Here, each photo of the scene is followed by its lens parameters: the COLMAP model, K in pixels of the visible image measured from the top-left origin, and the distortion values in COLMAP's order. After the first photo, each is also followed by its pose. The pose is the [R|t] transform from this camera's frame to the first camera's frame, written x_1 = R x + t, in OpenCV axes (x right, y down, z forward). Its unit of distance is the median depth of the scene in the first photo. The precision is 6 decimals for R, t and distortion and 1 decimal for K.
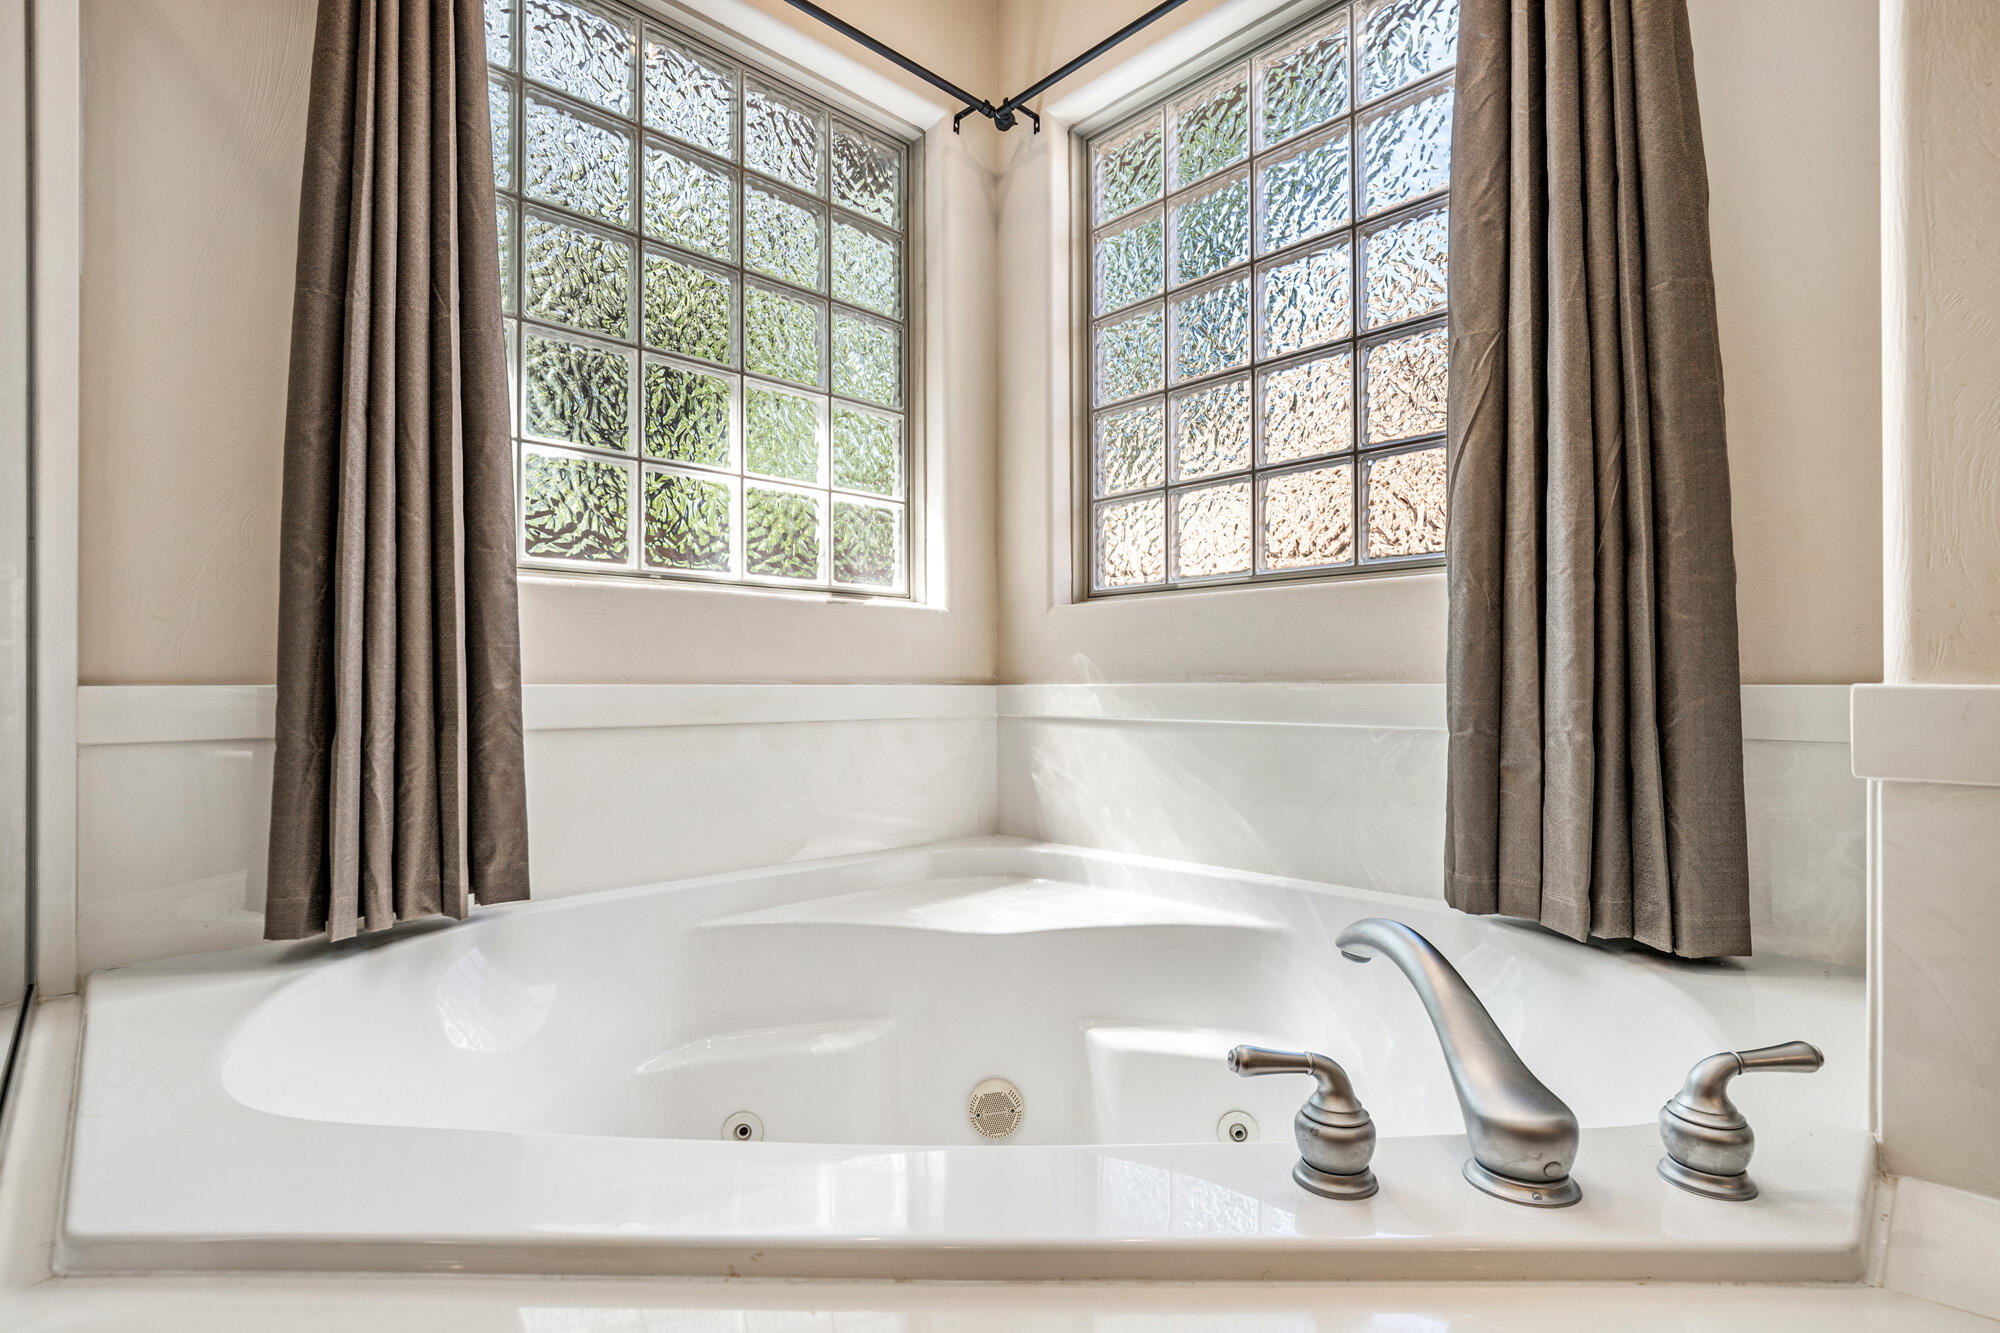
lens RADIAL K [[922.5, 0, 992.2], [0, 922.5, 684.6], [0, 0, 1]] dist [-0.026575, -0.000128]
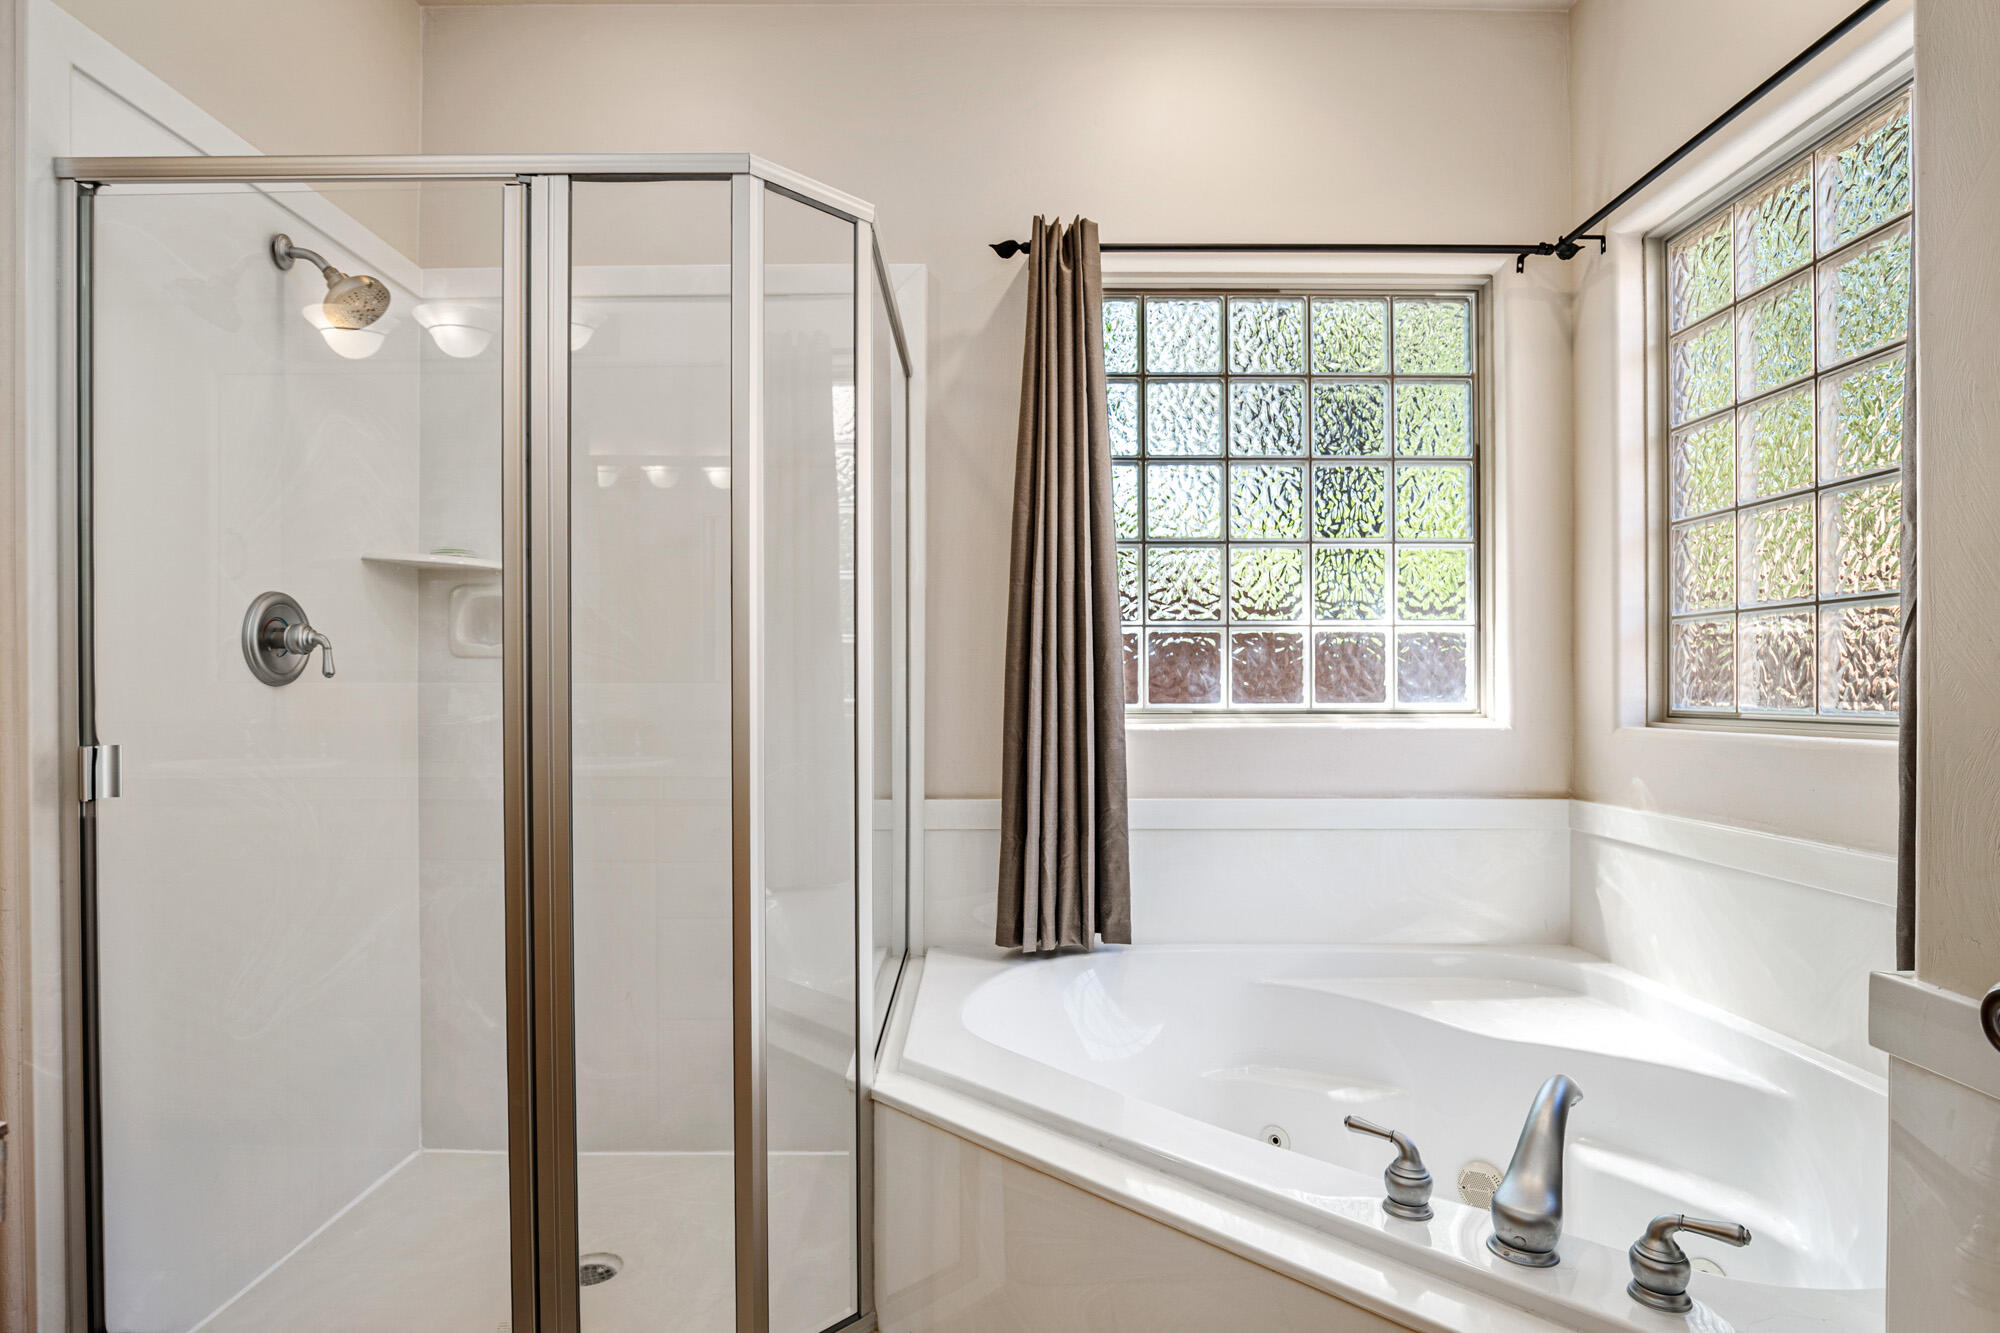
lens RADIAL K [[1063.1, 0, 1010.4], [0, 1063.1, 674.0], [0, 0, 1]] dist [-0.014055, -0.001561]
pose [[0.728079, -0.004437, -0.685479, 0.421574], [-0.000376, 0.999976, -0.006872, -0.152914], [0.685493, 0.005262, 0.728060, -0.331802]]
